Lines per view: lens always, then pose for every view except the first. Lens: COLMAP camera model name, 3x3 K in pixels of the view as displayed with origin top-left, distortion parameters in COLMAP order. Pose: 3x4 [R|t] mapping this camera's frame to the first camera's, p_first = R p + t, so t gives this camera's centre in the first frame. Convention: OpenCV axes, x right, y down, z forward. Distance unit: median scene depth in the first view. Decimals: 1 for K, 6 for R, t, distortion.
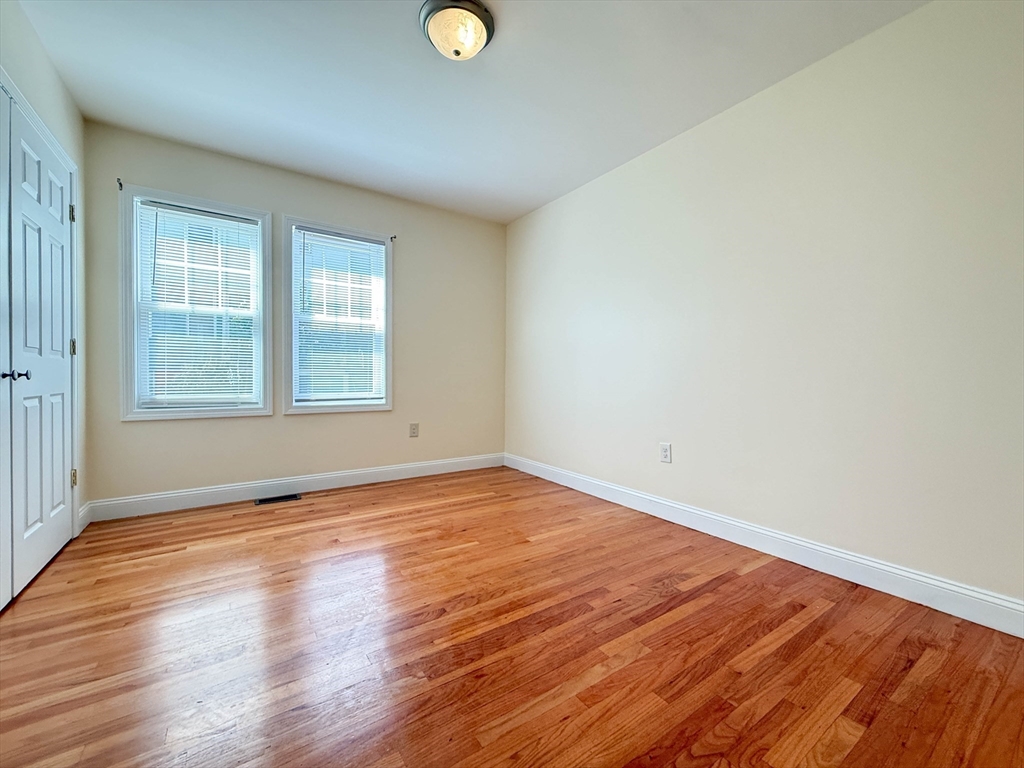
lens RADIAL K [[409.2, 0, 514.1], [0, 409.2, 388.3], [0, 0, 1]] dist [-0.000101, -0.000036]
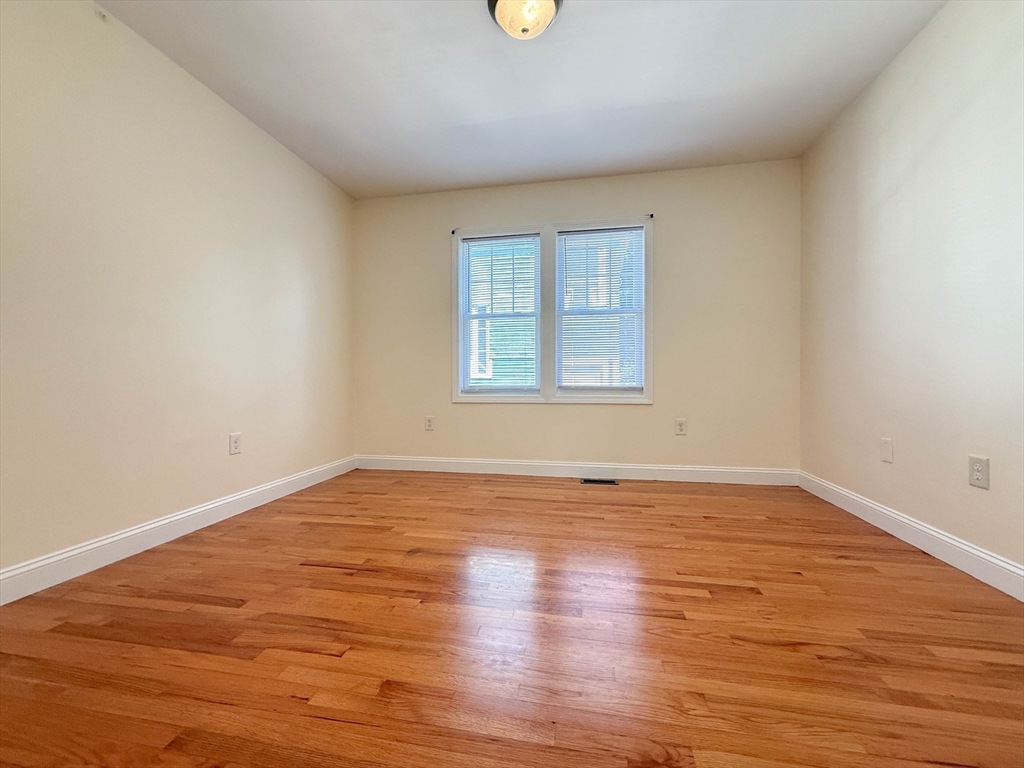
lens RADIAL K [[416.1, 0, 511.2], [0, 416.1, 381.3], [0, 0, 1]] dist [0.001671, 0.000129]
pose [[0.701652, 0.004648, -0.712505, 0.116216], [-0.005282, 0.999985, 0.001321, 0.001212], [0.712501, 0.002837, 0.701666, 0.096961]]
